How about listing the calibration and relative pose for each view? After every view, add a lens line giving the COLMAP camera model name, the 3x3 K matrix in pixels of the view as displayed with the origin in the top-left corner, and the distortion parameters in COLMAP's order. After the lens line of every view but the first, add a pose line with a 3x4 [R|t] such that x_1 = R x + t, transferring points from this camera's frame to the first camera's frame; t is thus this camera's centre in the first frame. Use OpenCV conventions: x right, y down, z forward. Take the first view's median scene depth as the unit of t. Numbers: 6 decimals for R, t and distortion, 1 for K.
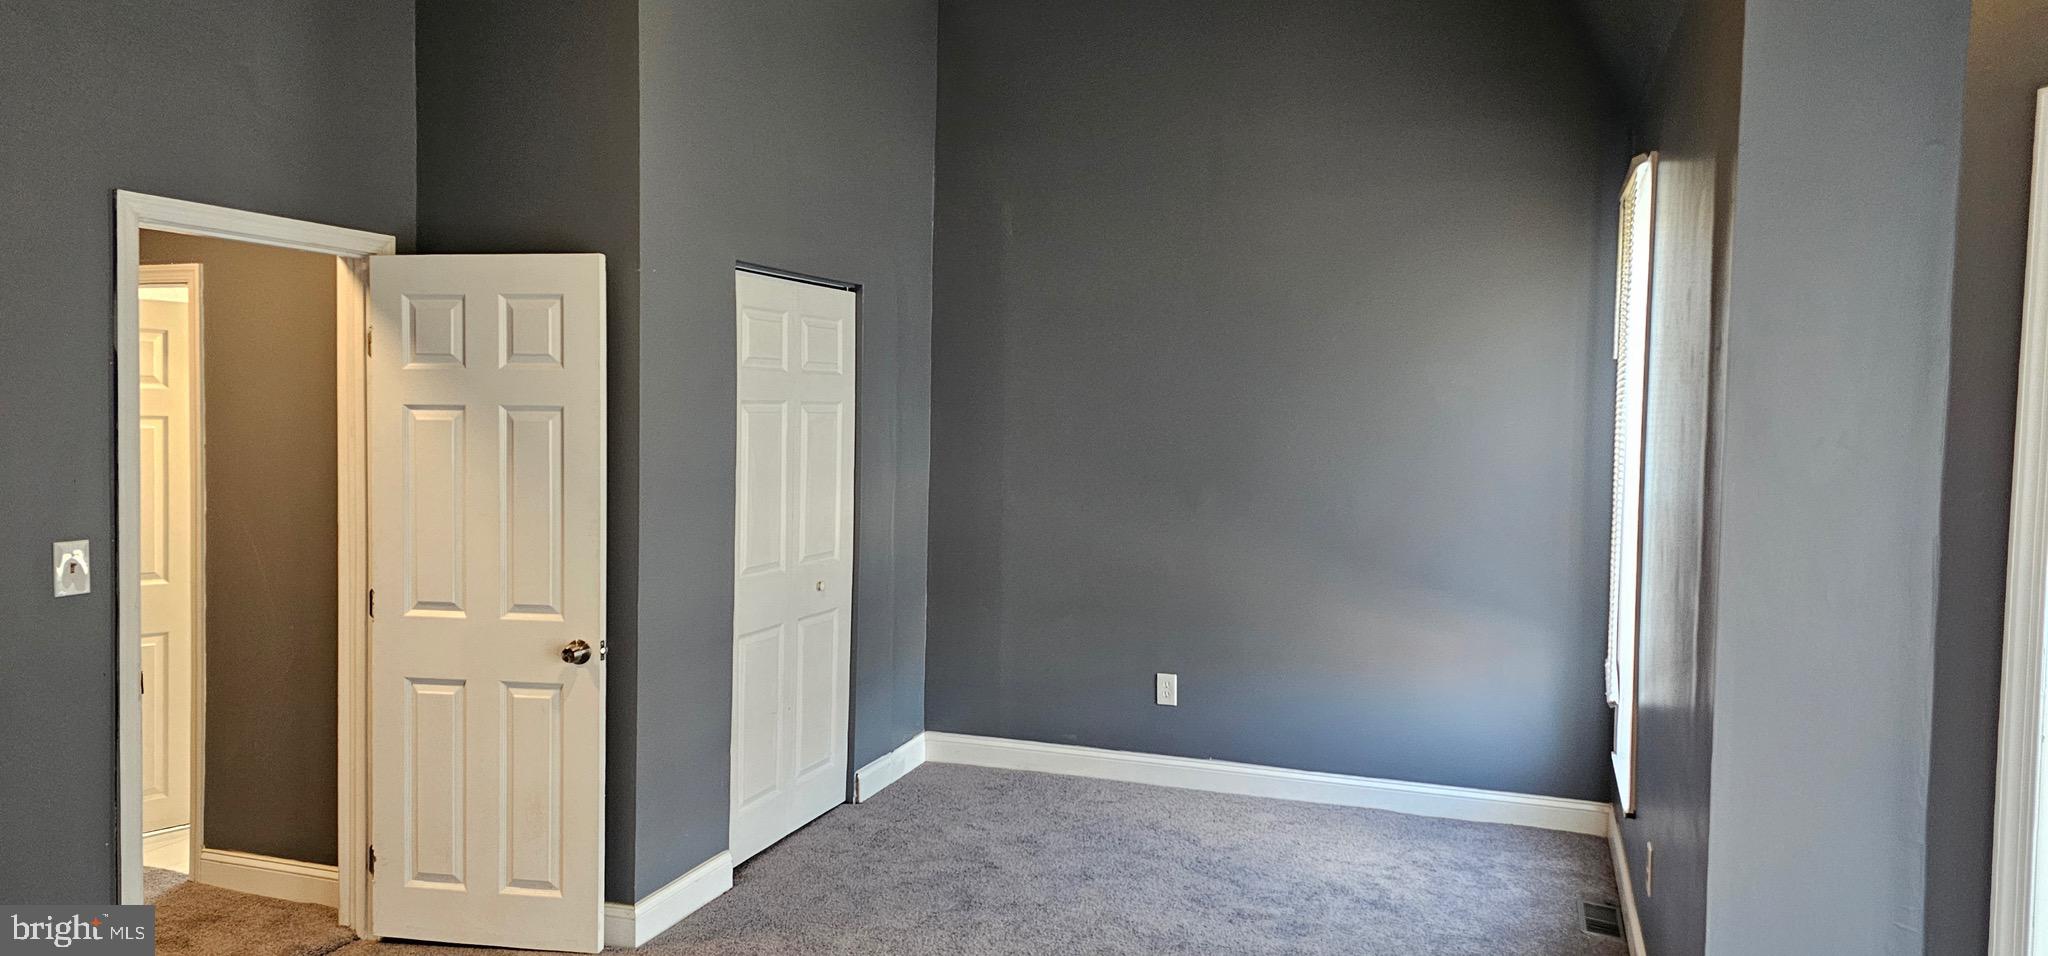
lens RADIAL K [[1376.9, 0, 1025.4], [0, 1376.9, 481.1], [0, 0, 1]] dist [0.083885, -0.077193]
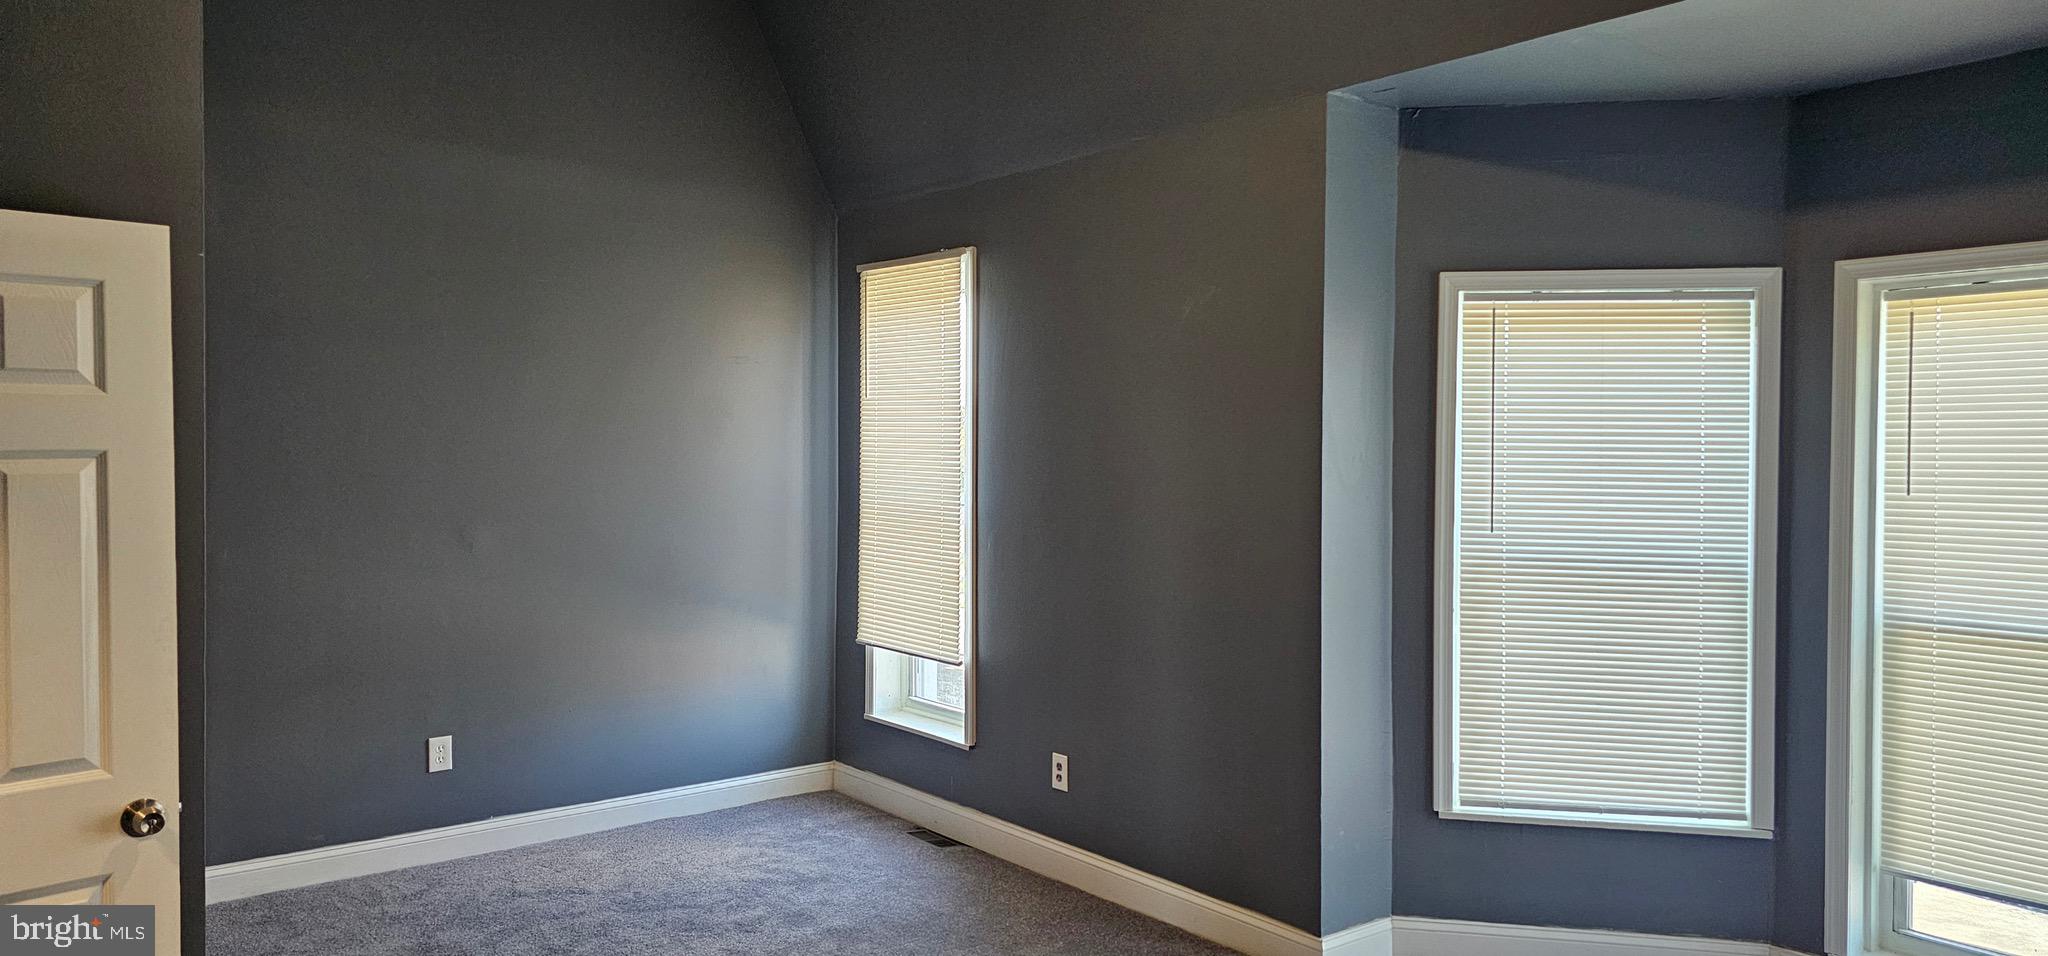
lens RADIAL K [[1376.9, 0, 1025.9], [0, 1376.9, 473.8], [0, 0, 1]] dist [0.083885, -0.077193]
pose [[0.515919, -0.028423, 0.856166, -0.543712], [0.045777, 0.998936, 0.005578, -0.021296], [-0.855413, 0.036315, 0.516671, 0.226070]]
